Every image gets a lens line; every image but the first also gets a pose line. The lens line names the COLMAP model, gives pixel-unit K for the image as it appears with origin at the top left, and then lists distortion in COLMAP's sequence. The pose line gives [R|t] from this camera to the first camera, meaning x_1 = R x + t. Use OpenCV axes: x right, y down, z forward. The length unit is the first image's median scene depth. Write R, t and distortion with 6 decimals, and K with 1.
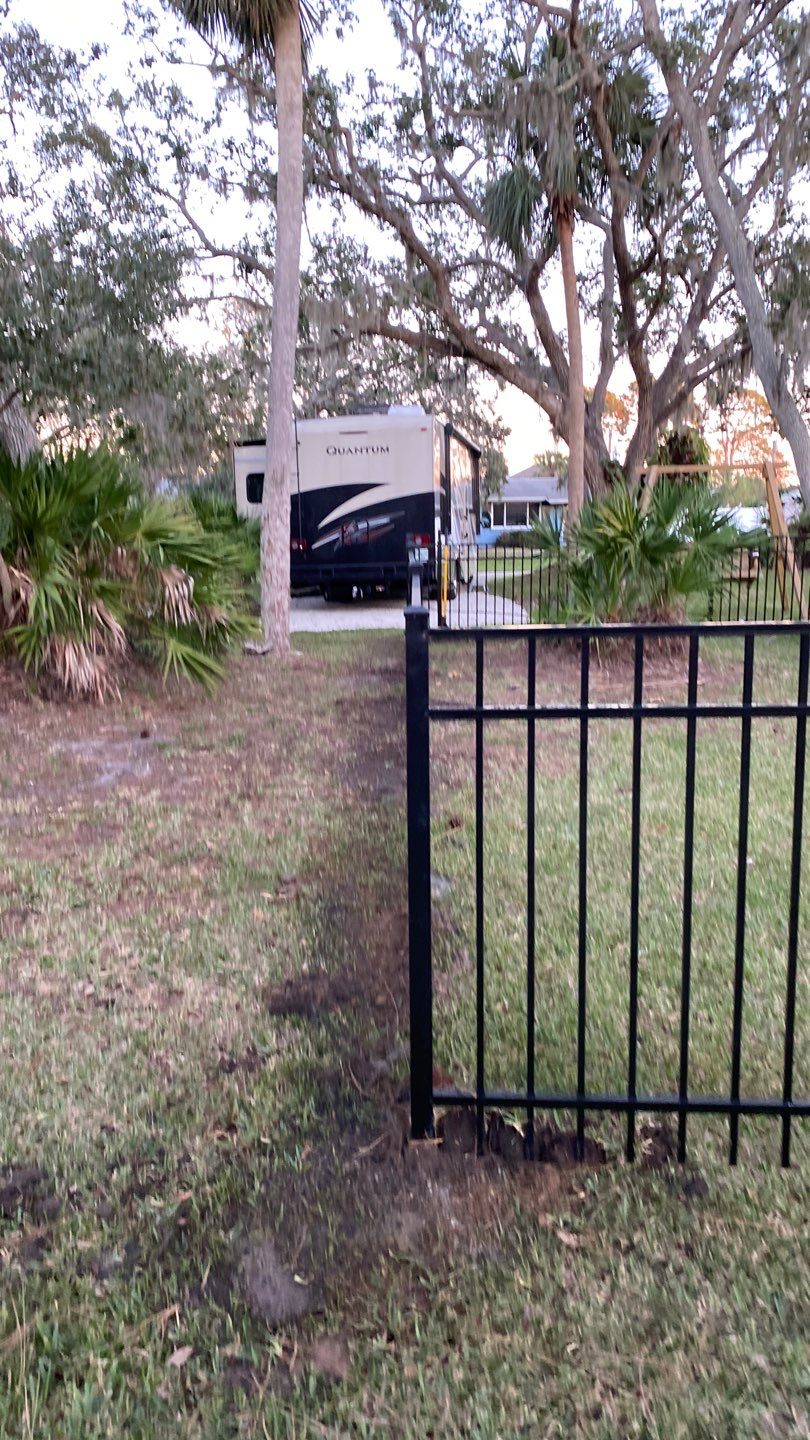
lens RADIAL K [[1264.4, 0, 405.0], [0, 1264.4, 720.0], [0, 0, 1]] dist [-0.010010, -0.004221]
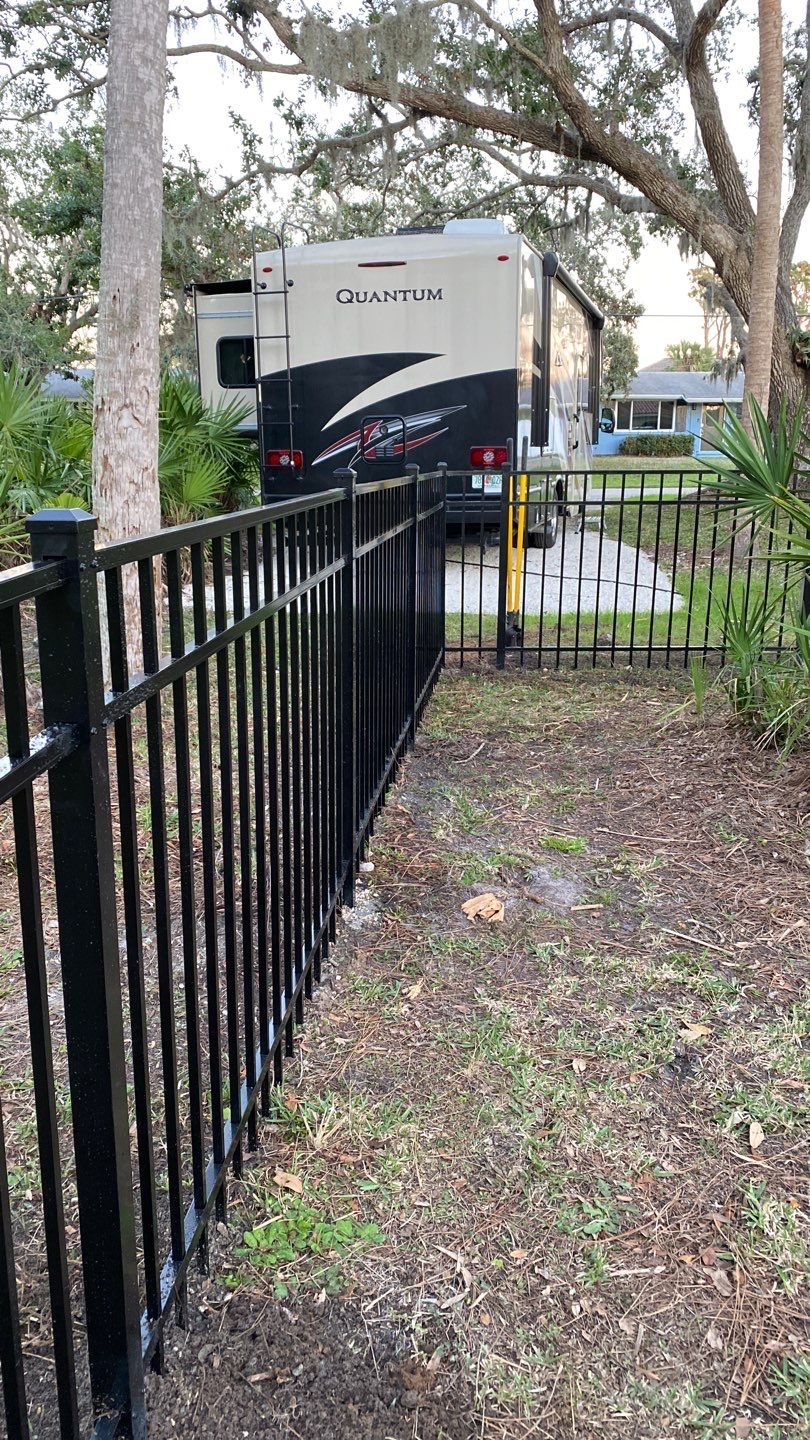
lens RADIAL K [[1264.4, 0, 405.0], [0, 1264.4, 720.0], [0, 0, 1]] dist [-0.010010, -0.004221]
pose [[0.995632, 0.036430, -0.085969, 0.014420], [-0.029733, 0.996515, 0.077928, -0.034818], [0.088508, -0.075032, 0.993245, 0.220309]]
